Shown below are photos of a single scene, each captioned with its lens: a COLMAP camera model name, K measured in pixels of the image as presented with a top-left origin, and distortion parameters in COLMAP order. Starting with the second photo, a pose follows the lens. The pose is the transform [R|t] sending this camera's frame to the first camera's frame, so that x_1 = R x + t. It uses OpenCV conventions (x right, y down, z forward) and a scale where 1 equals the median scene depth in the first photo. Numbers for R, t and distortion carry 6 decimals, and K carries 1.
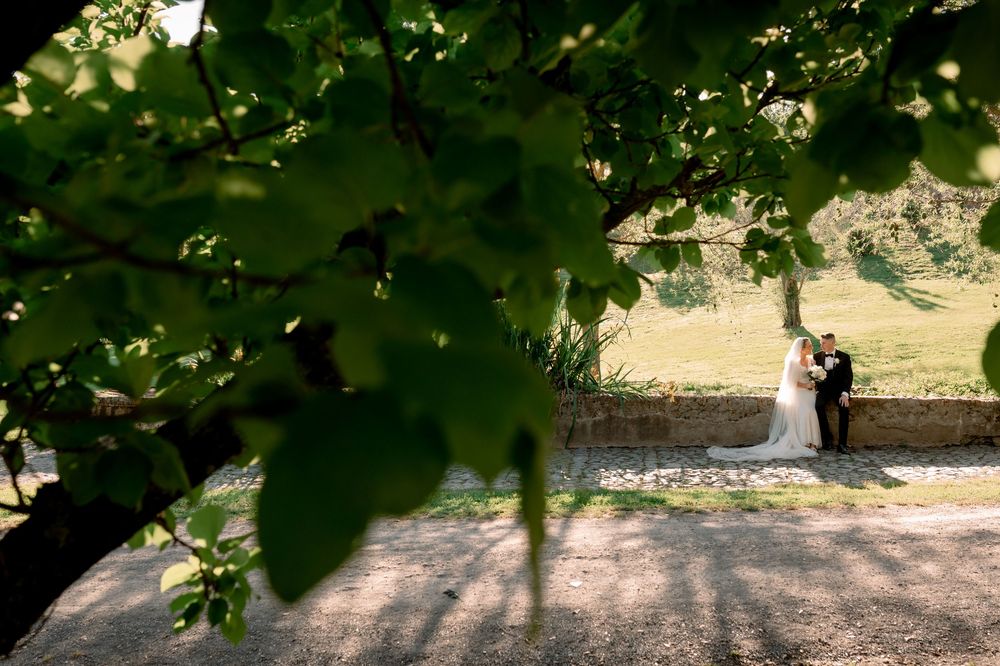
lens RADIAL K [[1058.5, 0, 500.0], [0, 1058.5, 333.0], [0, 0, 1]] dist [0.027656, 0.001538]
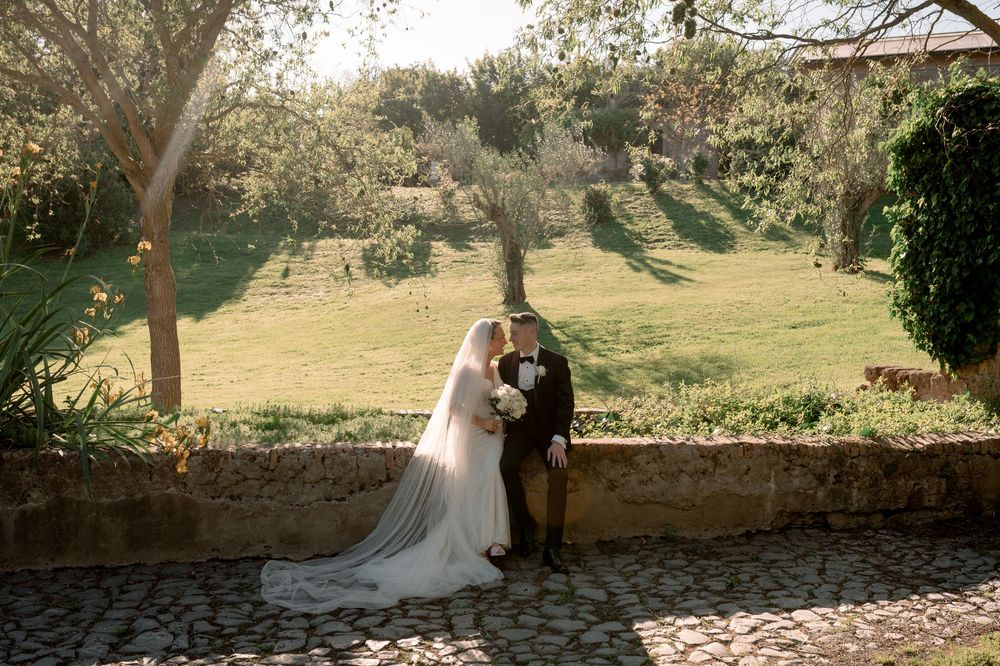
lens RADIAL K [[1058.5, 0, 500.0], [0, 1058.5, 333.0], [0, 0, 1]] dist [0.027656, 0.001538]
pose [[0.972345, -0.002998, 0.233532, 0.126720], [-0.002346, 0.999742, 0.022603, -0.001897], [-0.233539, -0.022526, 0.972086, 0.366617]]
